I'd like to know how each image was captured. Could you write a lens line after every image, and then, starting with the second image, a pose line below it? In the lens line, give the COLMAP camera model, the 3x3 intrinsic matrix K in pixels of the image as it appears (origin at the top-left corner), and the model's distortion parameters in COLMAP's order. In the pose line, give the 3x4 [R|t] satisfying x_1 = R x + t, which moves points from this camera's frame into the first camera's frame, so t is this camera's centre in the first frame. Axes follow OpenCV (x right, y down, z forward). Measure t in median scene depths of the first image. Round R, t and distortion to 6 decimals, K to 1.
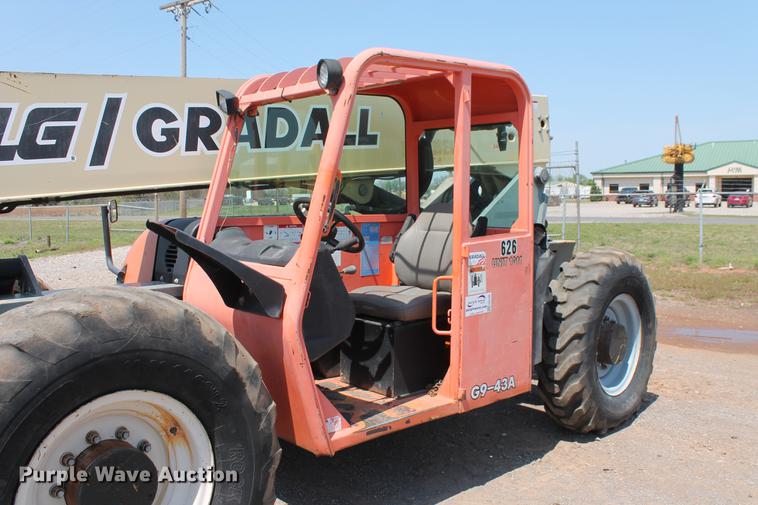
lens RADIAL K [[693.8, 0, 391.8], [0, 693.8, 273.2], [0, 0, 1]] dist [-0.177735, 0.180244]
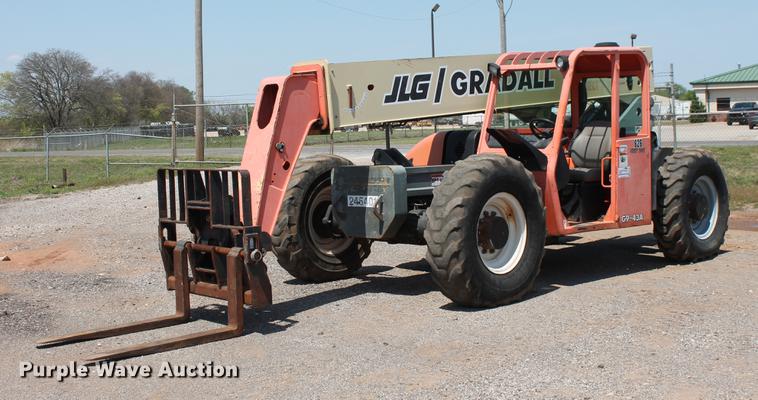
lens RADIAL K [[1103.5, 0, 378.6], [0, 1103.5, 178.3], [0, 0, 1]] dist [-0.076877, -0.002337]
pose [[0.999915, -0.012929, 0.001826, -0.508509], [0.013014, 0.998187, -0.058761, 0.209587], [-0.001063, 0.058780, 0.998270, -1.851938]]
